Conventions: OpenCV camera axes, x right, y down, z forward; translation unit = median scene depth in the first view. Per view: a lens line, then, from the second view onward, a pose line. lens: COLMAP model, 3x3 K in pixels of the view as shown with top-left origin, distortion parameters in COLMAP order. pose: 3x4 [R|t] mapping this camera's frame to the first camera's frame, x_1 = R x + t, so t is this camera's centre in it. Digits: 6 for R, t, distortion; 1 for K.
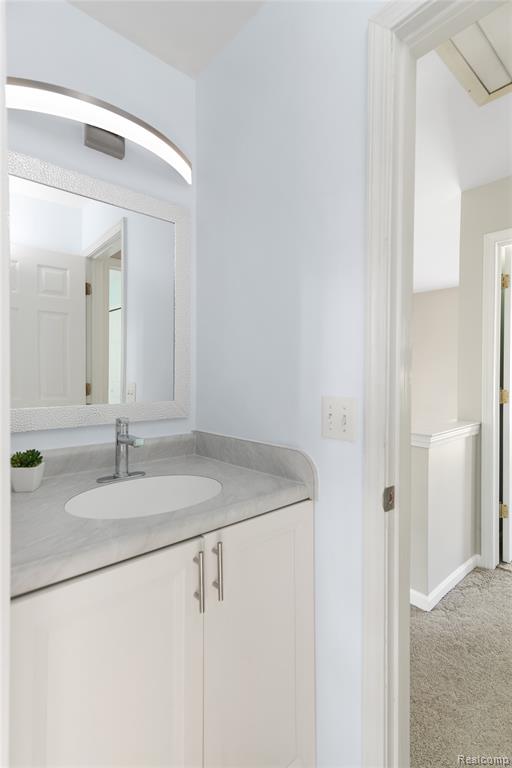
lens RADIAL K [[350.0, 0, 256.0], [0, 350.0, 384.0], [0, 0, 1]] dist [-0.000153, -0.000032]
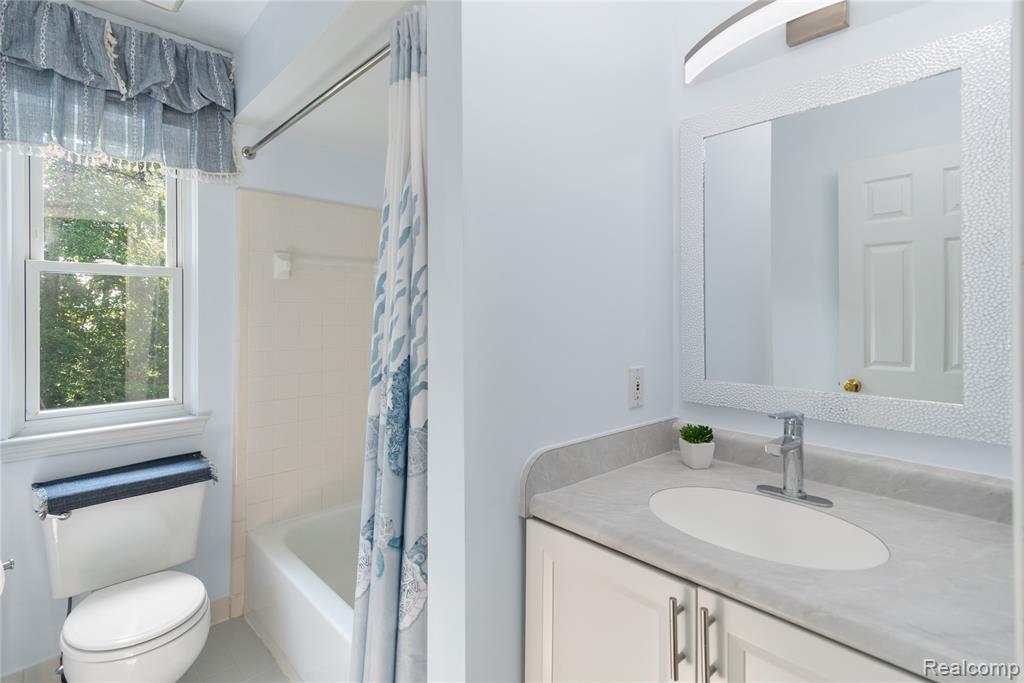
lens RADIAL K [[501.1, 0, 509.3], [0, 501.1, 310.2], [0, 0, 1]] dist [0.000154, -0.000007]
pose [[0.019359, 0.003142, -0.999808, 0.715063], [-0.010615, 0.999939, 0.002937, -0.125930], [0.999756, 0.010556, 0.019391, 0.441655]]
